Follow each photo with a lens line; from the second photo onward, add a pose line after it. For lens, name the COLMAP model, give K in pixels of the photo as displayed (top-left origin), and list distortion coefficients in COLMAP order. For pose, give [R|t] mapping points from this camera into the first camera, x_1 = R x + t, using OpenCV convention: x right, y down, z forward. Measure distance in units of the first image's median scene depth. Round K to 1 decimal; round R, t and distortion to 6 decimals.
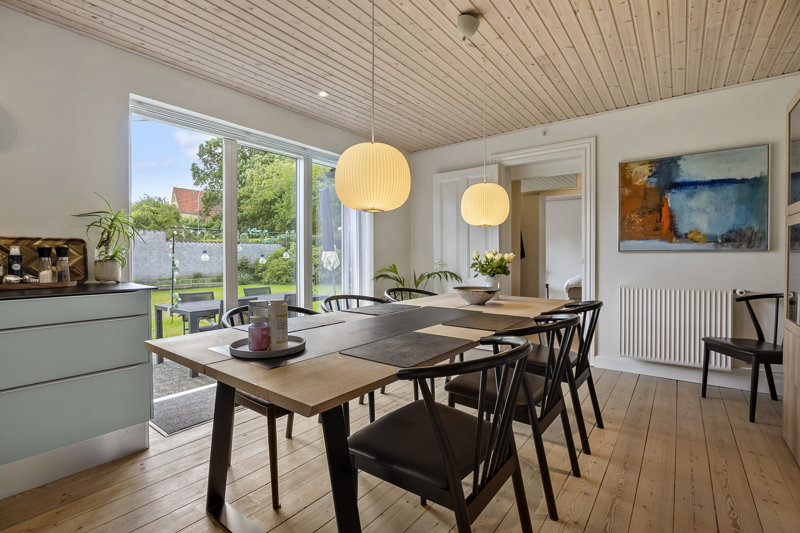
lens RADIAL K [[371.9, 0, 405.3], [0, 371.9, 261.5], [0, 0, 1]] dist [-0.013923, 0.001309]
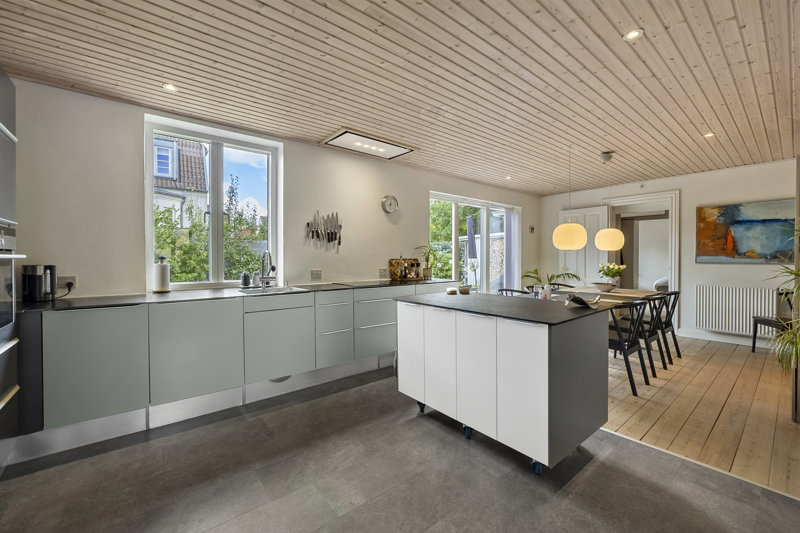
lens RADIAL K [[330.5, 0, 404.6], [0, 330.5, 261.7], [0, 0, 1]] dist [-0.002802, 0.000167]
pose [[0.973302, 0.004800, -0.229479, -0.349926], [-0.004578, 0.999988, 0.001499, -0.032227], [0.229484, -0.000408, 0.973312, -0.739343]]
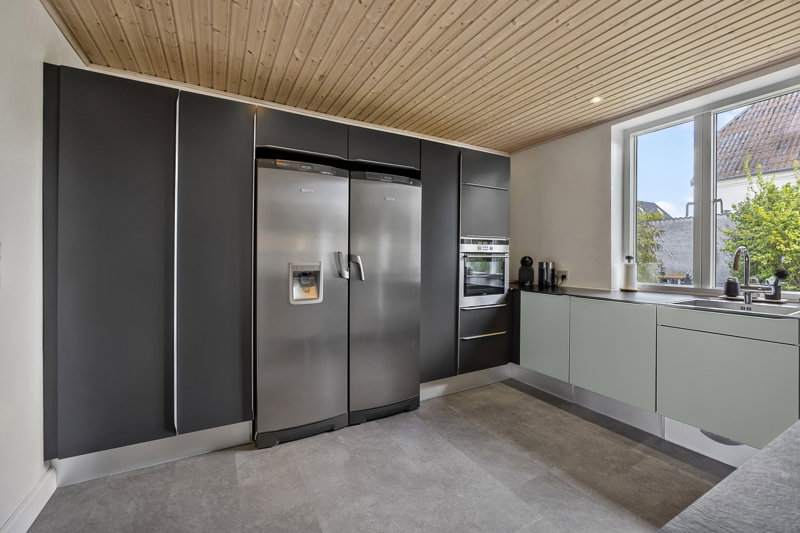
lens RADIAL K [[330.5, 0, 404.3], [0, 330.5, 258.1], [0, 0, 1]] dist [-0.002802, 0.000167]
pose [[-0.382903, 0.001315, -0.923788, 0.336801], [-0.013229, 0.999889, 0.006906, -0.039176], [0.923694, 0.014865, -0.382843, 0.657800]]
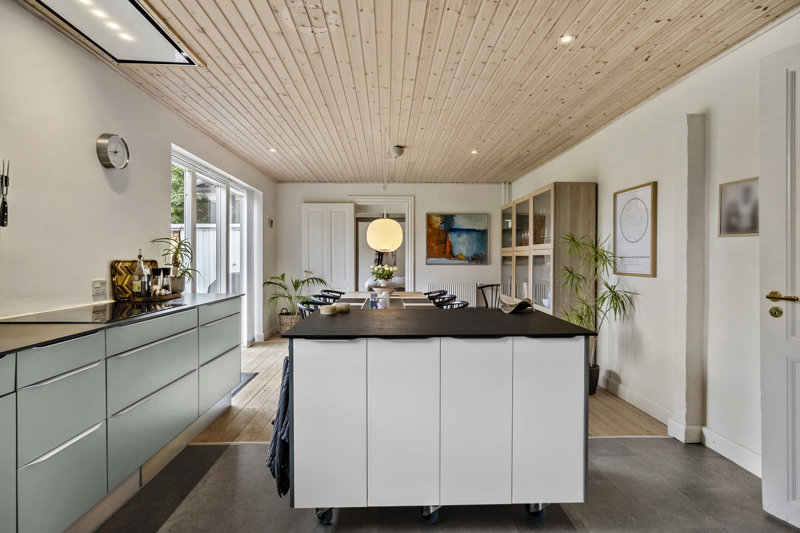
lens RADIAL K [[396.3, 0, 401.5], [0, 396.3, 264.6], [0, 0, 1]] dist [-0.013244, 0.000728]
pose [[0.776389, -0.003447, 0.630245, -0.781418], [0.003220, 0.999994, 0.001504, -0.031839], [-0.630246, 0.000862, 0.776395, -0.430202]]
